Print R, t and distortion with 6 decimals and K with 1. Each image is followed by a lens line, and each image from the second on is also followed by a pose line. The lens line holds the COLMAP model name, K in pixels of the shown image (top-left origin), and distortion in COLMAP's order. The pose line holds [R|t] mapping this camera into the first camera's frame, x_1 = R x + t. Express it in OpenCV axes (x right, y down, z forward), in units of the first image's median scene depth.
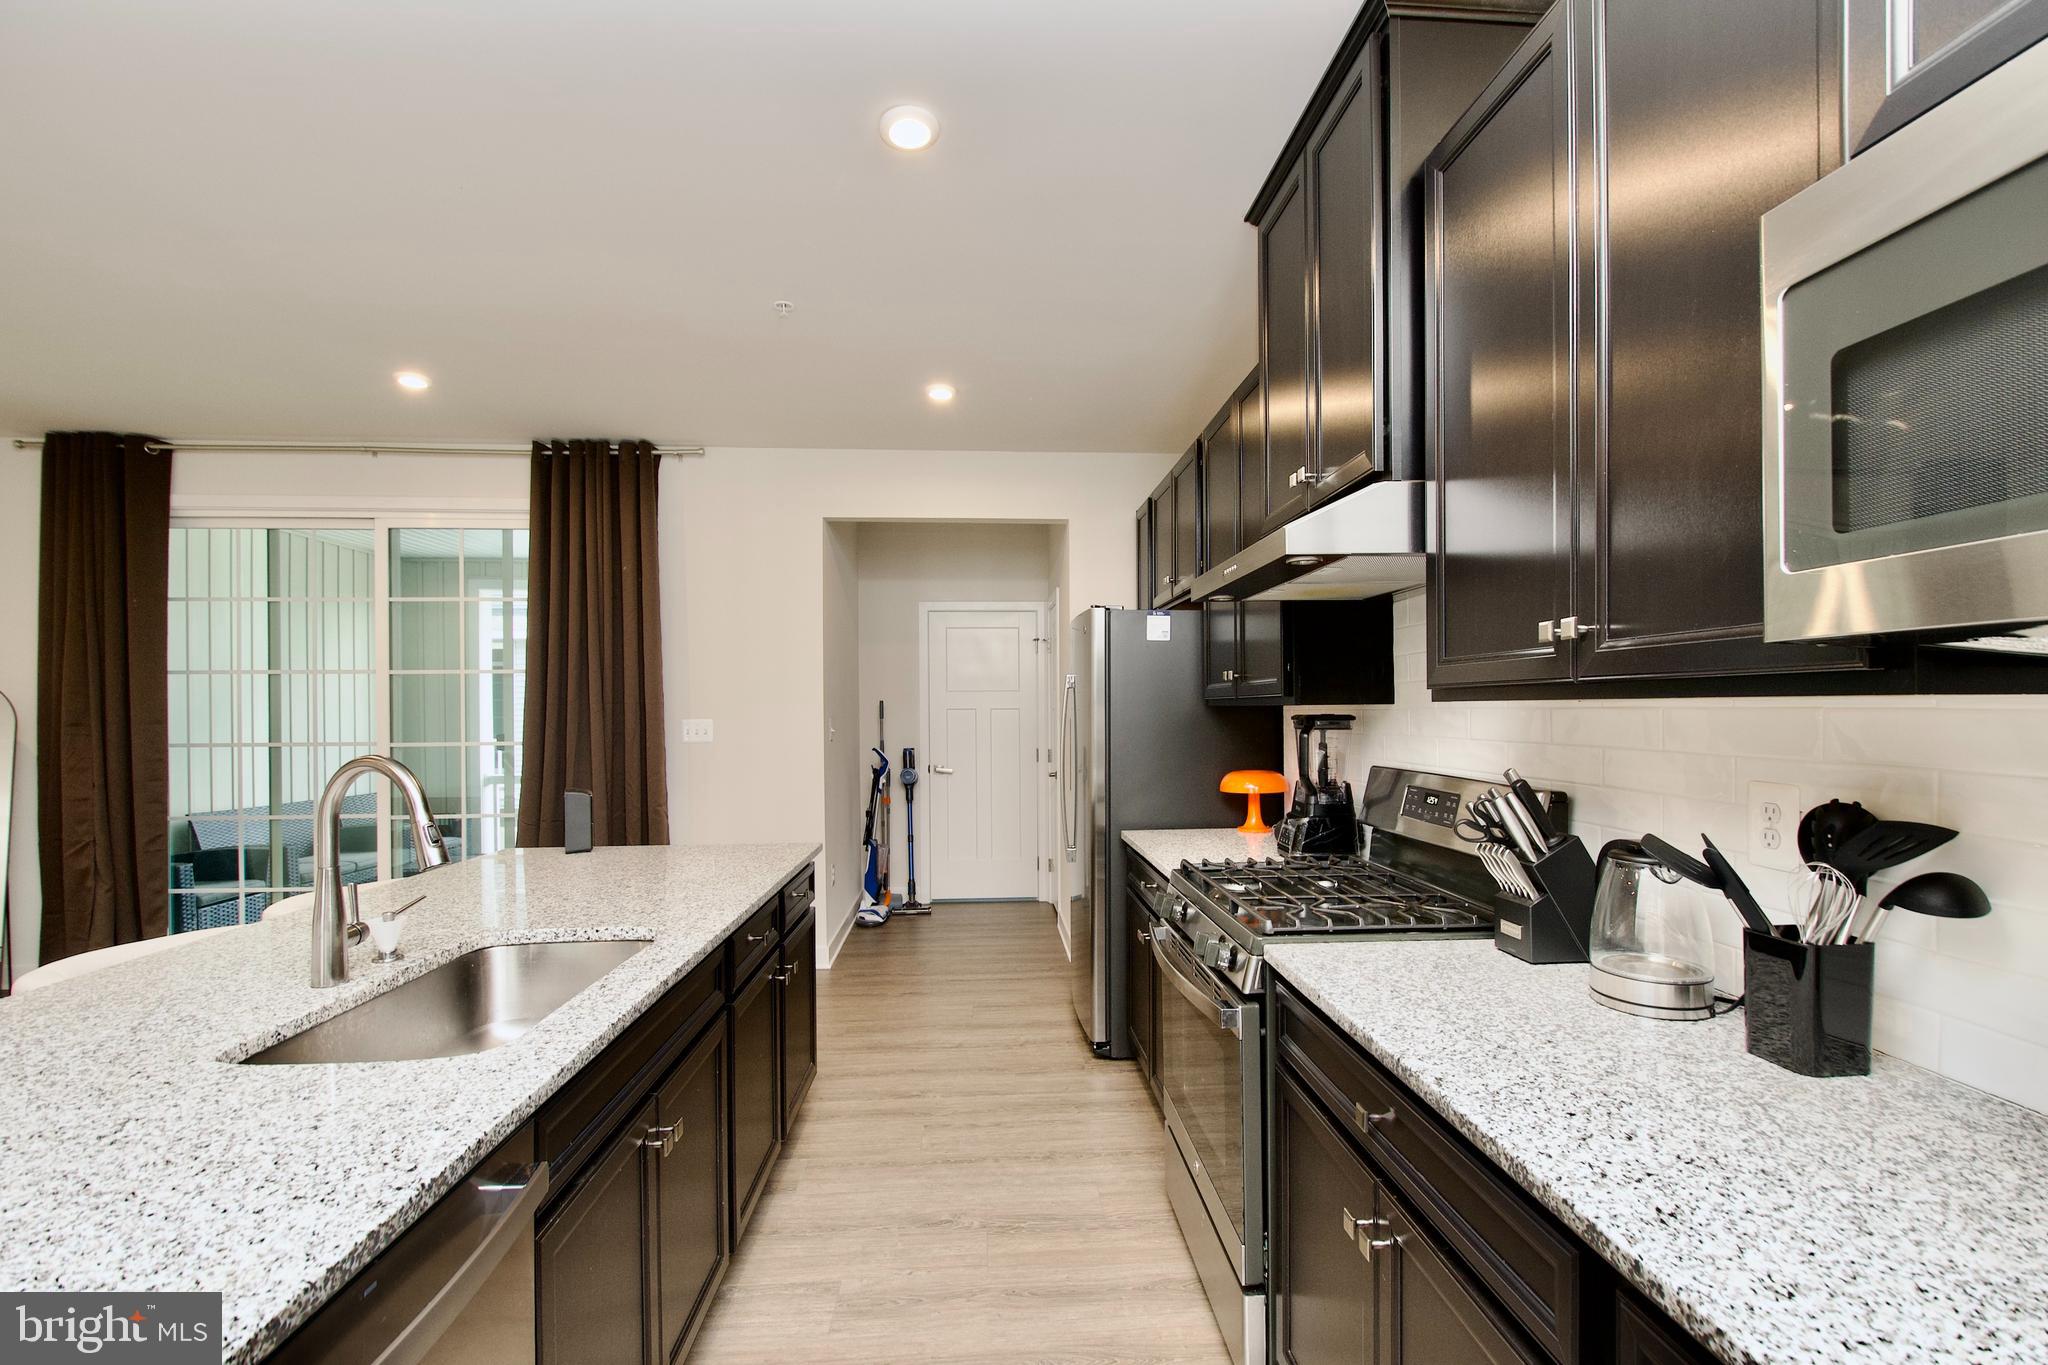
lens RADIAL K [[898.9, 0, 1045.0], [0, 898.9, 710.4], [0, 0, 1]] dist [0.010957, -0.007483]
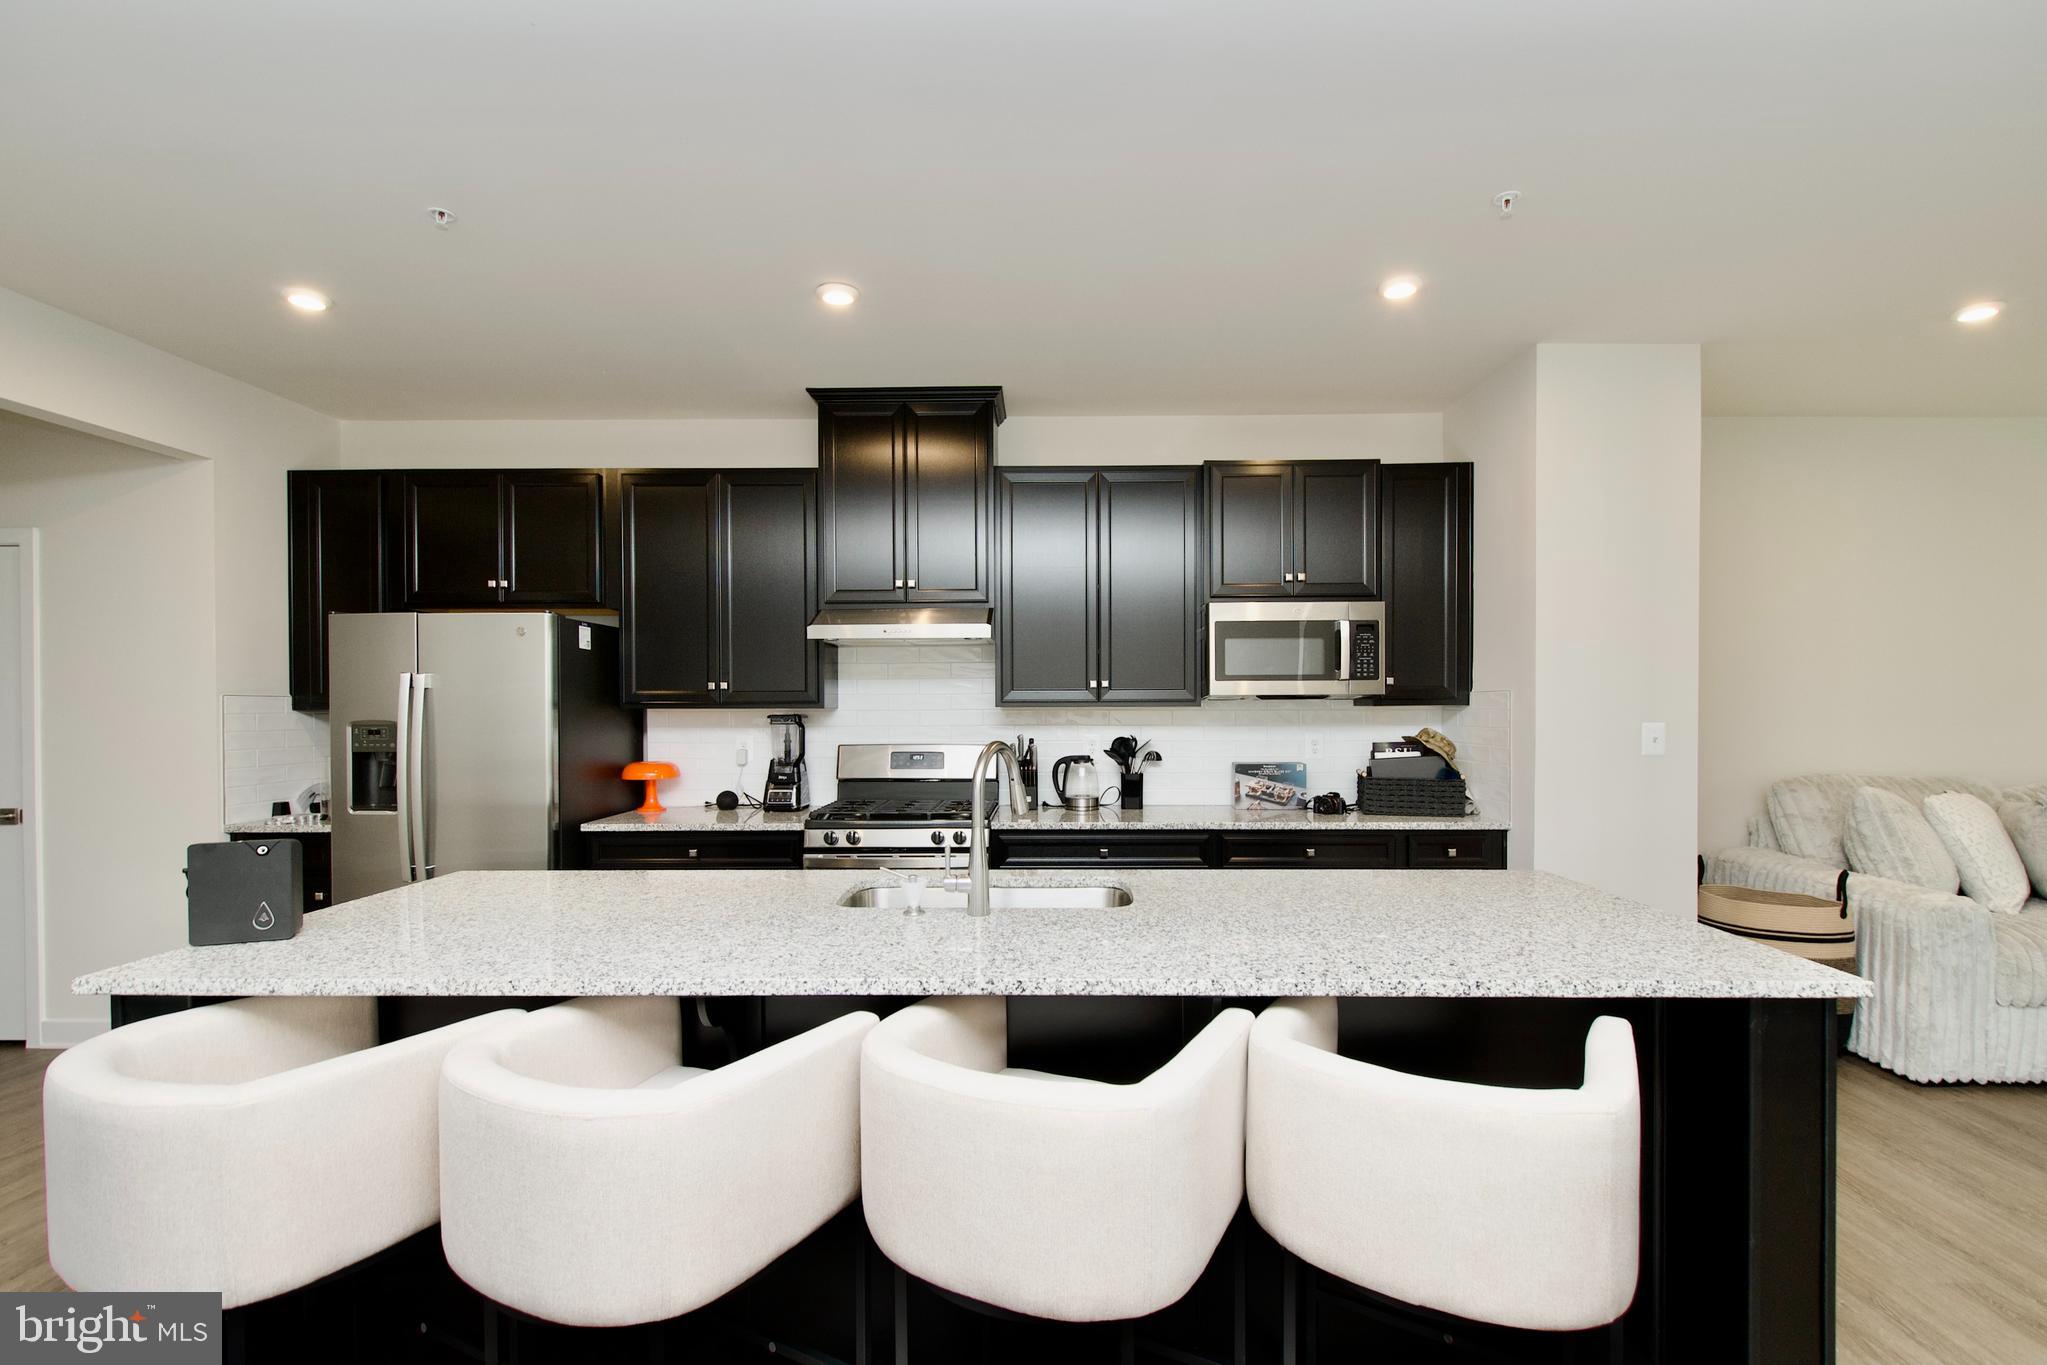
lens RADIAL K [[911.0, 0, 1042.8], [0, 911.0, 713.3], [0, 0, 1]] dist [0.009541, -0.011314]
pose [[0.088179, -0.003230, 0.996099, -0.724097], [0.002554, 0.999992, 0.003017, -0.000218], [-0.996101, 0.002278, 0.088187, 0.267218]]
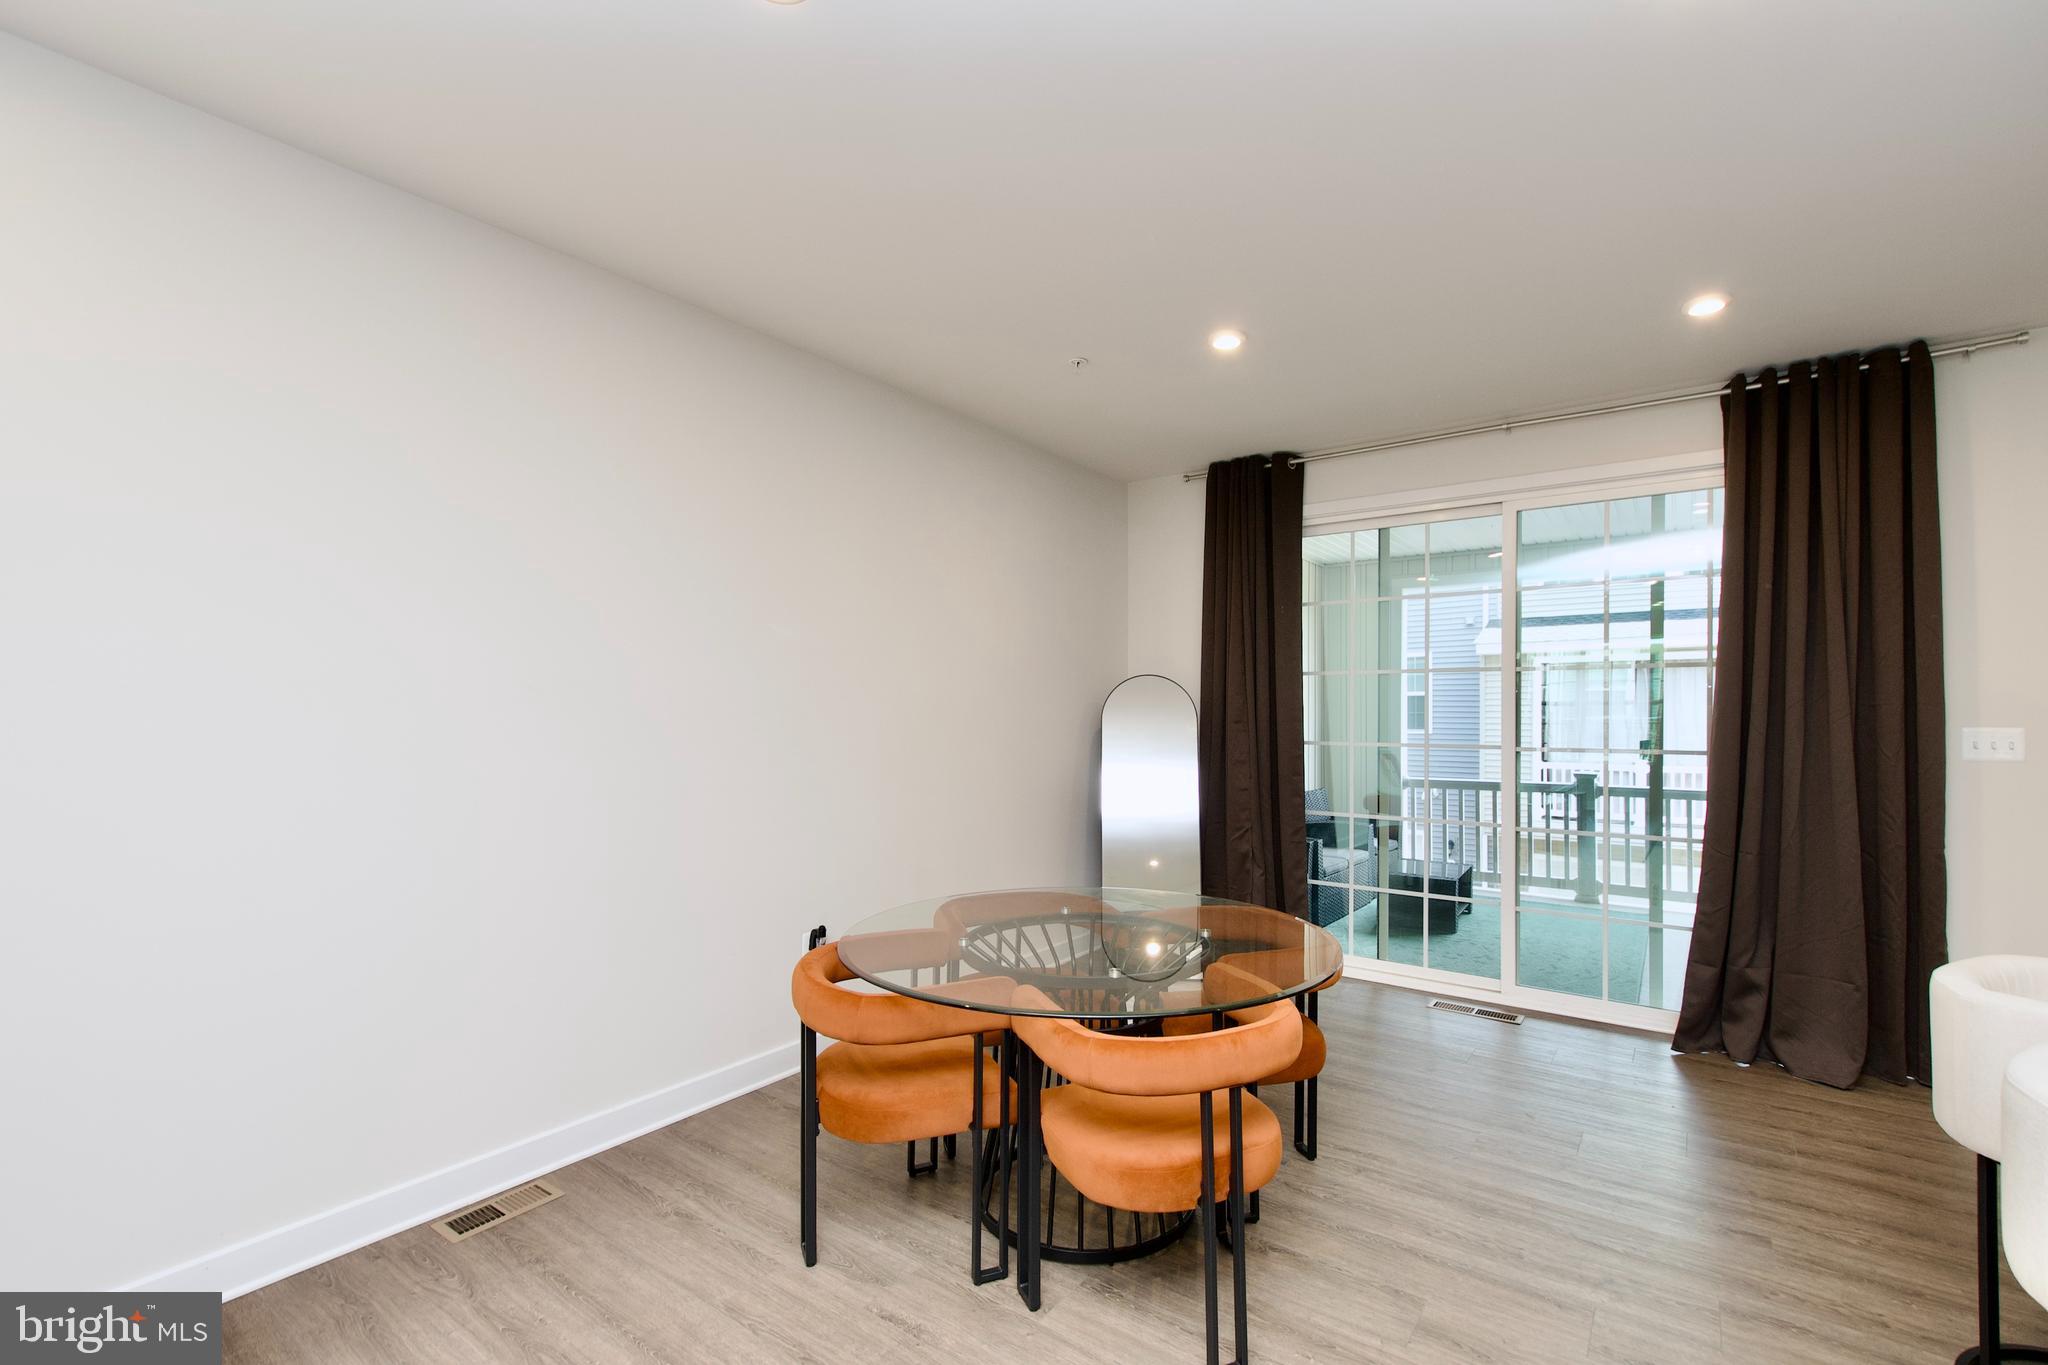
lens RADIAL K [[904.1, 0, 1023.7], [0, 904.1, 709.4], [0, 0, 1]] dist [-0.000586, -0.000643]
pose [[0.757020, 0.006888, -0.653355, -0.523765], [-0.007499, 0.999970, 0.001853, 0.000490], [0.653348, 0.003497, 0.757049, -0.015928]]
